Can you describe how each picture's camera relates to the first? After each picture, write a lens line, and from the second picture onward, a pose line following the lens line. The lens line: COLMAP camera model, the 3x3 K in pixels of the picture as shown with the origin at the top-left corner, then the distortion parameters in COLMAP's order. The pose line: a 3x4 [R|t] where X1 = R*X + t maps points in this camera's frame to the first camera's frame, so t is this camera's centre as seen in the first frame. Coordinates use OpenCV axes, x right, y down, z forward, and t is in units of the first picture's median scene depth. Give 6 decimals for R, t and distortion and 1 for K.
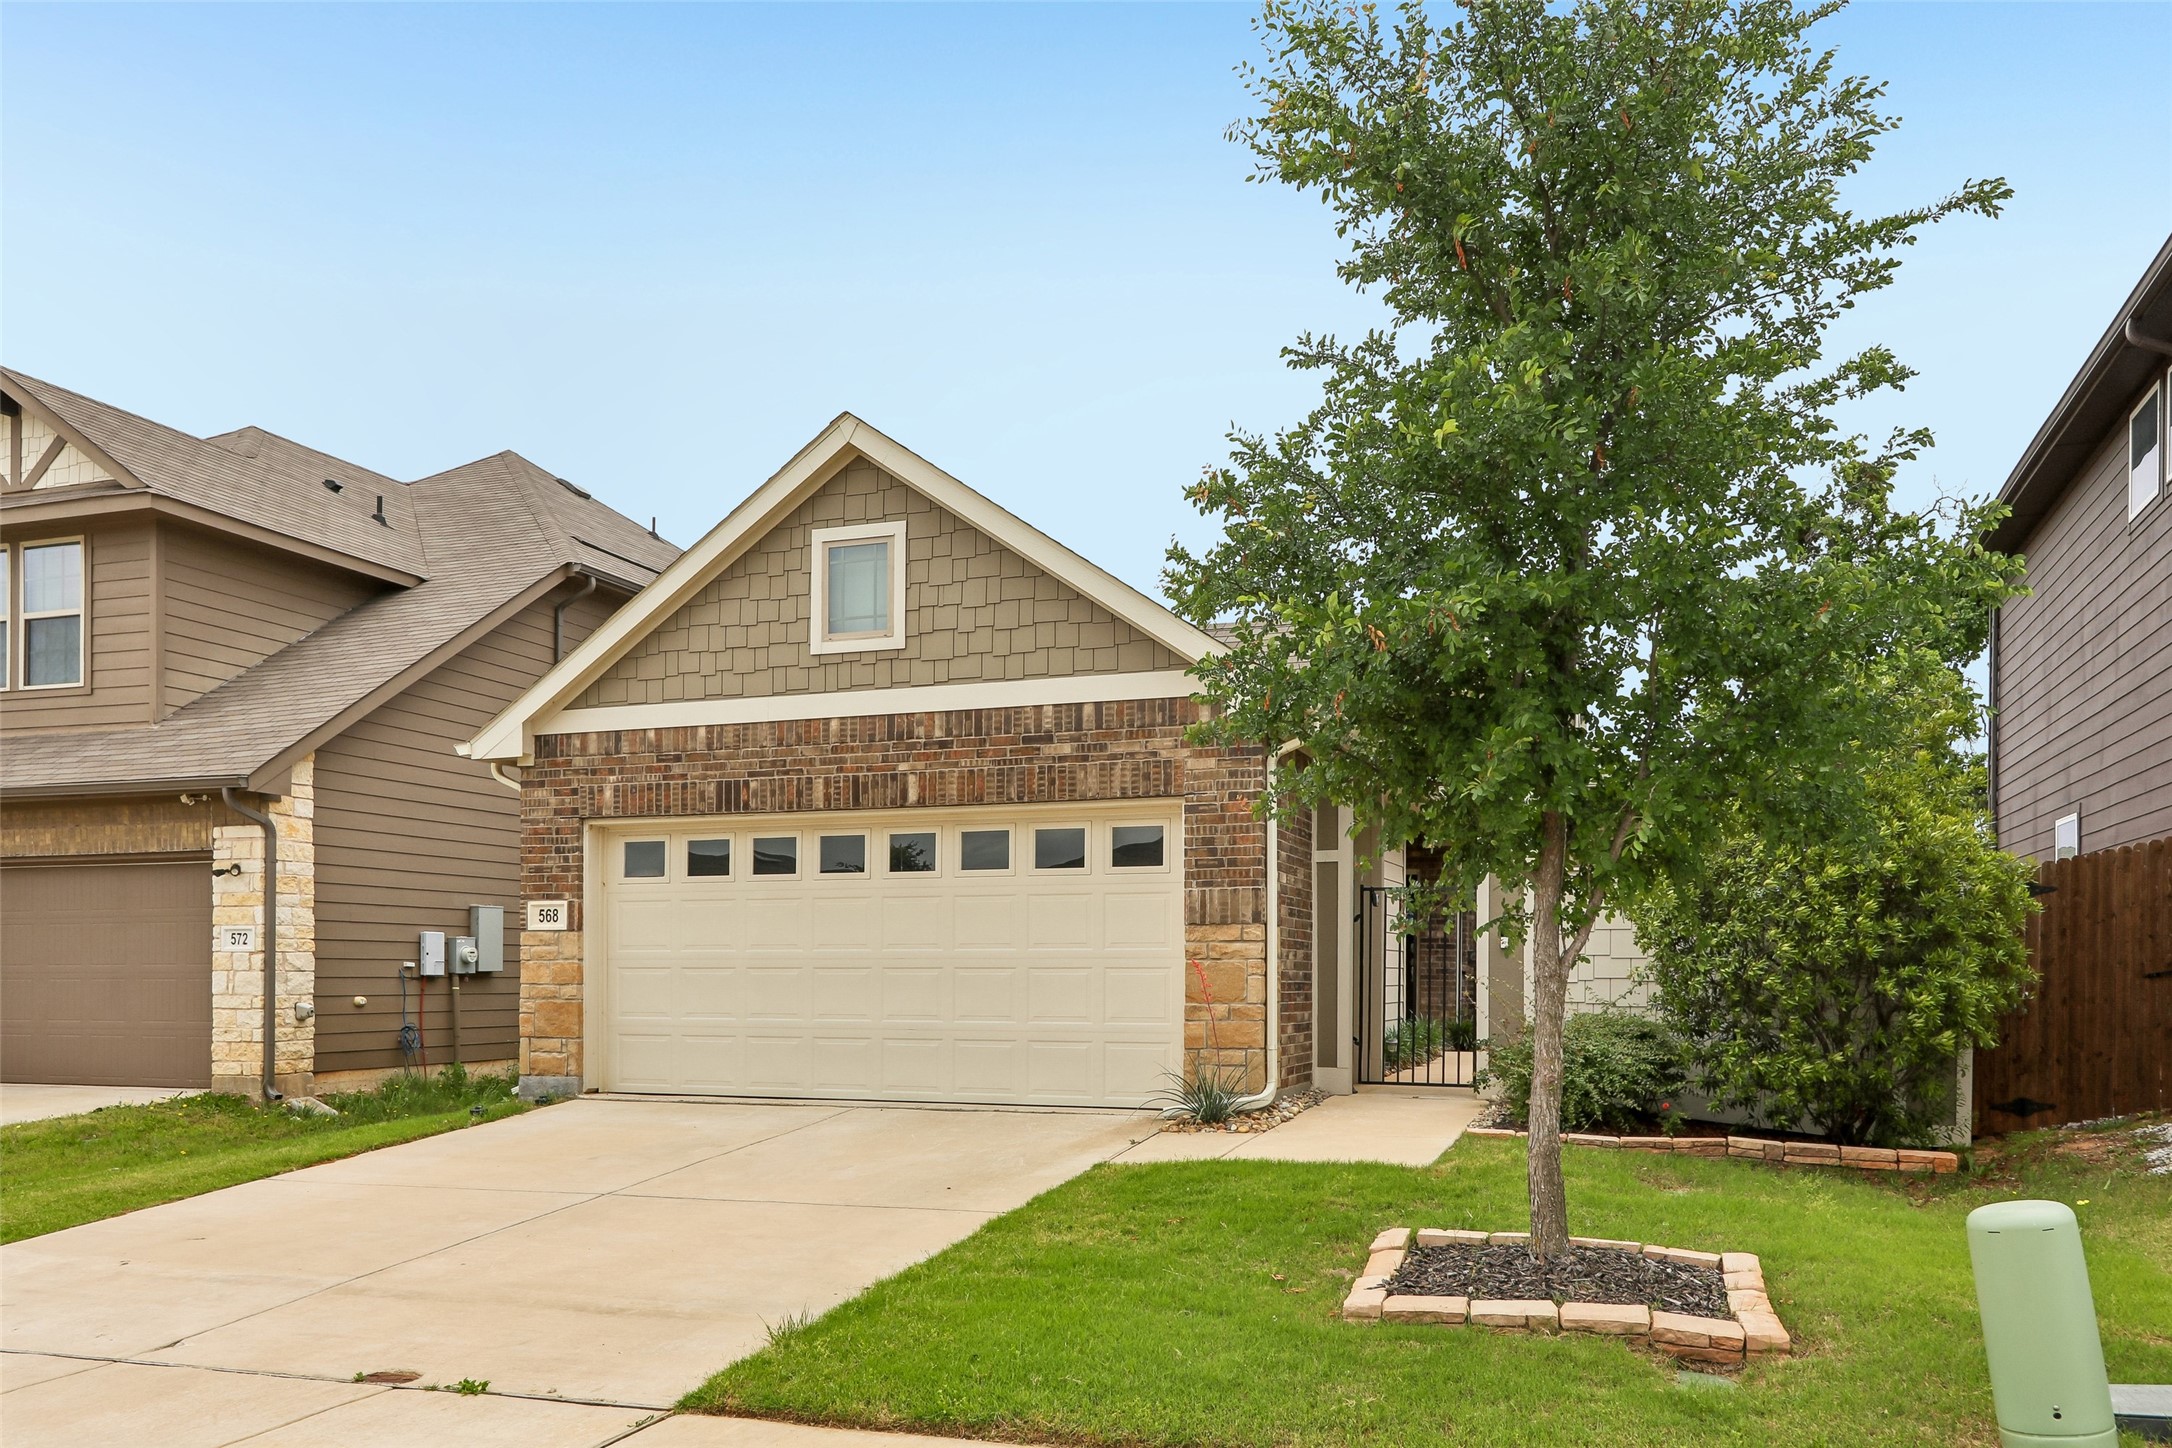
lens RADIAL K [[1650.2, 0, 1004.7], [0, 1650.2, 1029.7], [0, 0, 1]] dist [0.010181, -0.005022]
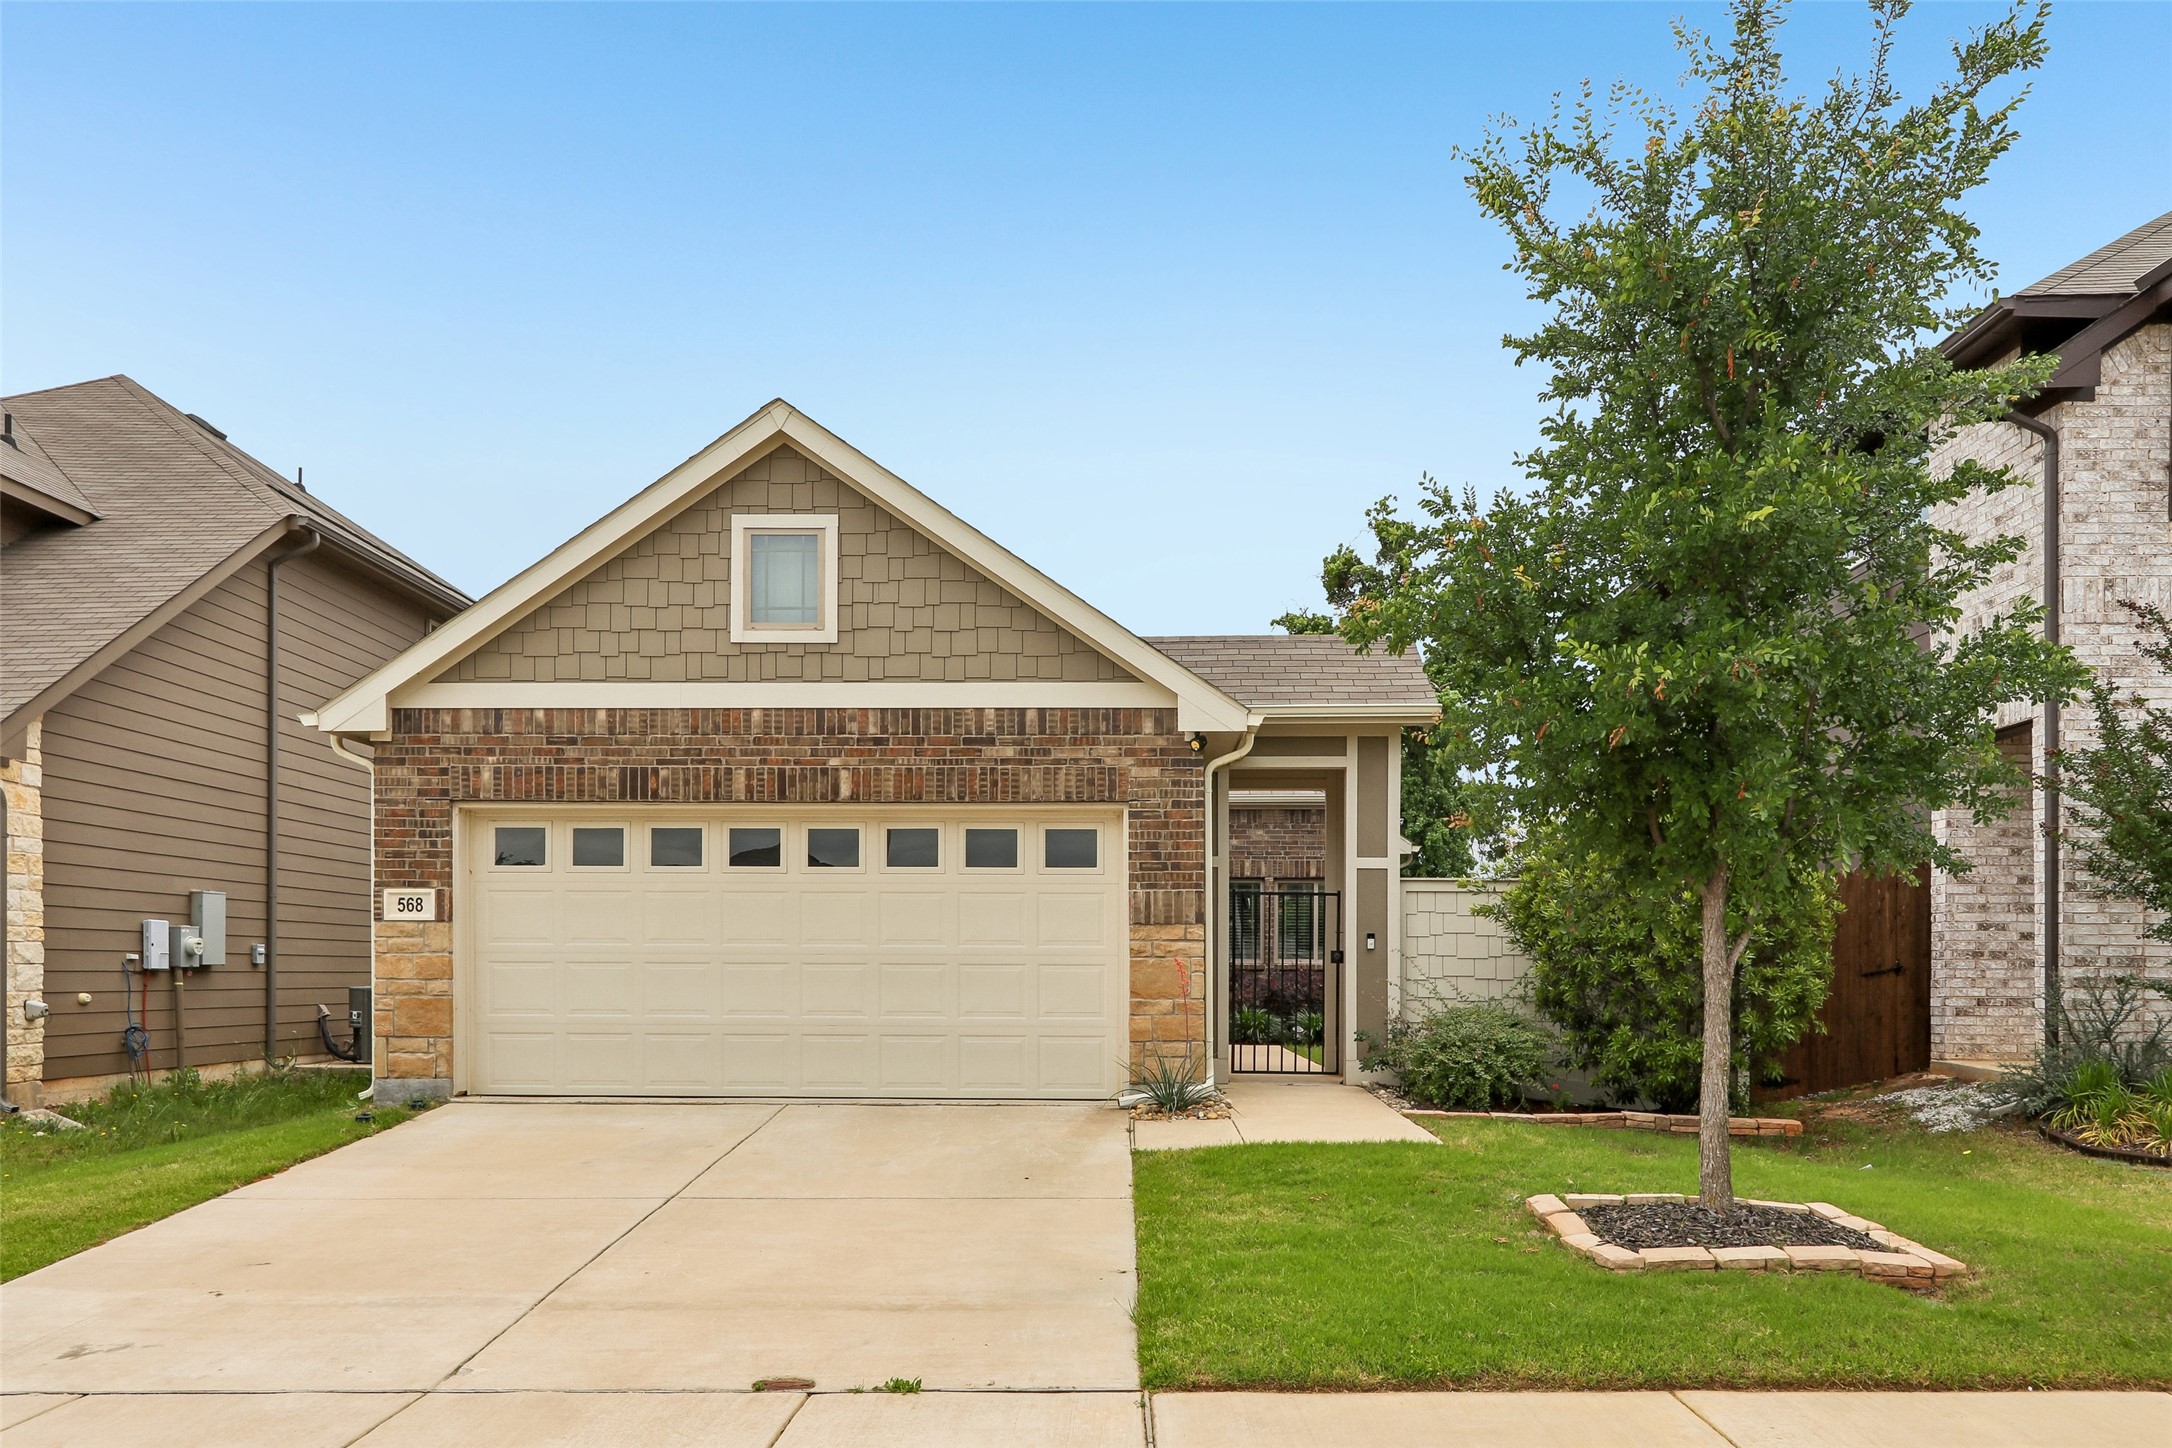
lens RADIAL K [[1650.2, 0, 1031.1], [0, 1650.2, 1031.8], [0, 0, 1]] dist [0.010181, -0.005022]
pose [[0.949312, -0.008238, 0.314226, -0.267270], [0.007195, 0.999964, 0.004478, 0.000083], [-0.314252, -0.001990, 0.949338, 0.017264]]
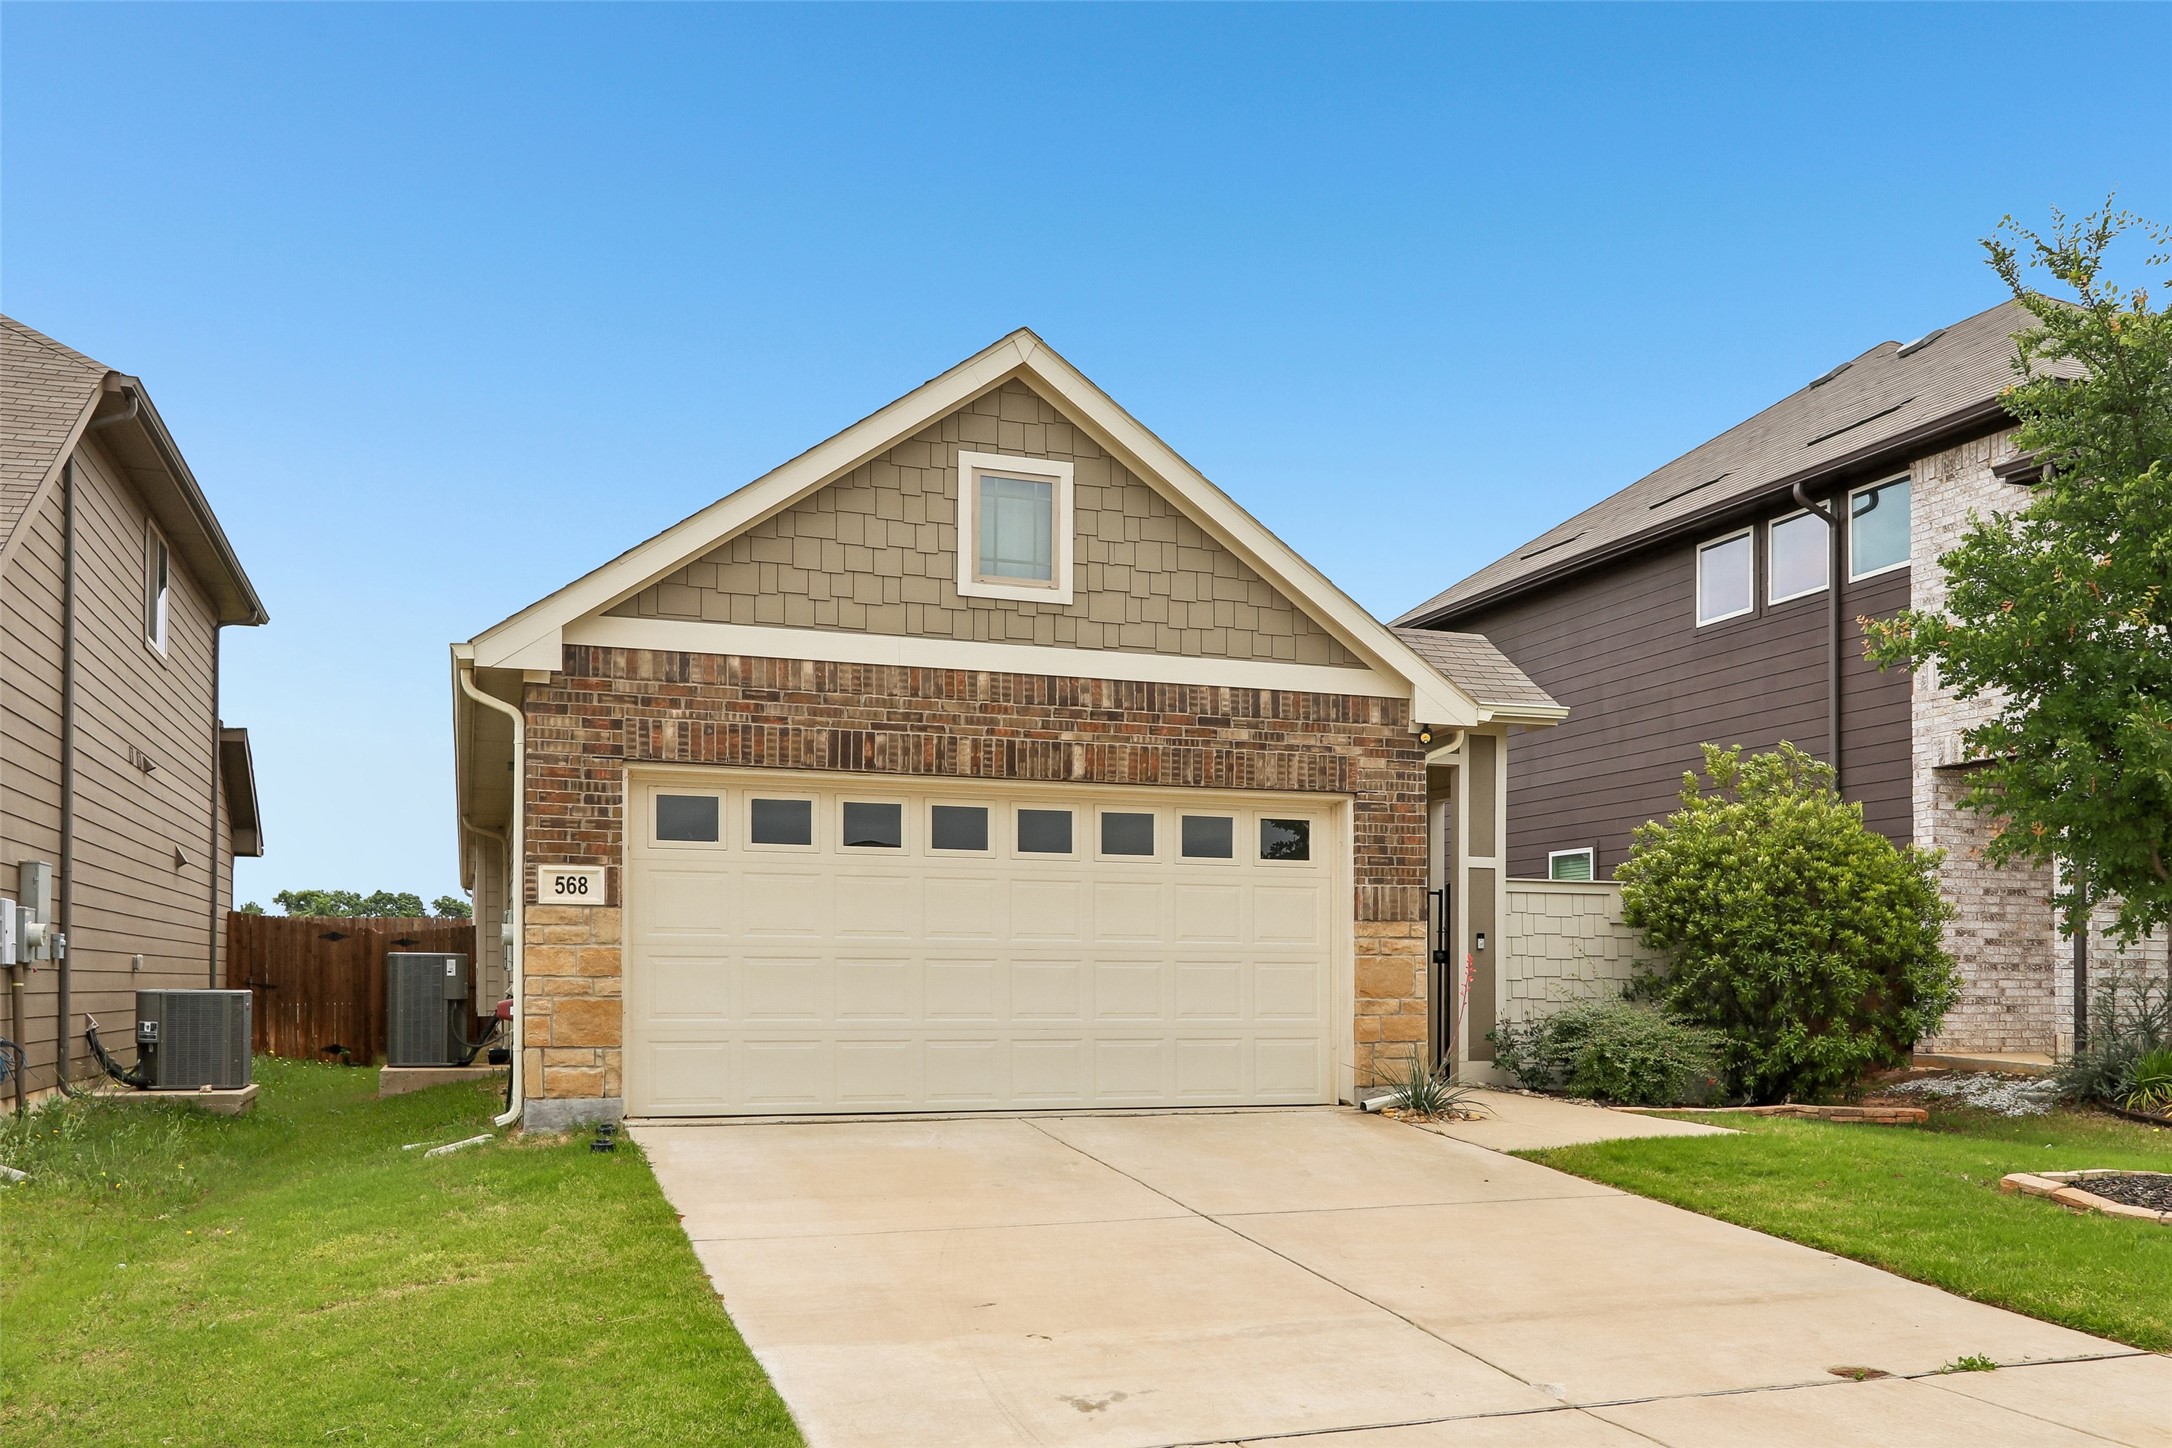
lens RADIAL K [[1900.1, 0, 930.6], [0, 1900.1, 1033.8], [0, 0, 1]] dist [0.014493, 0.011090]
pose [[0.766297, -0.013601, 0.642343, -0.796445], [0.016015, 0.999870, 0.002066, -0.000751], [-0.642287, 0.008704, 0.766415, 0.260617]]
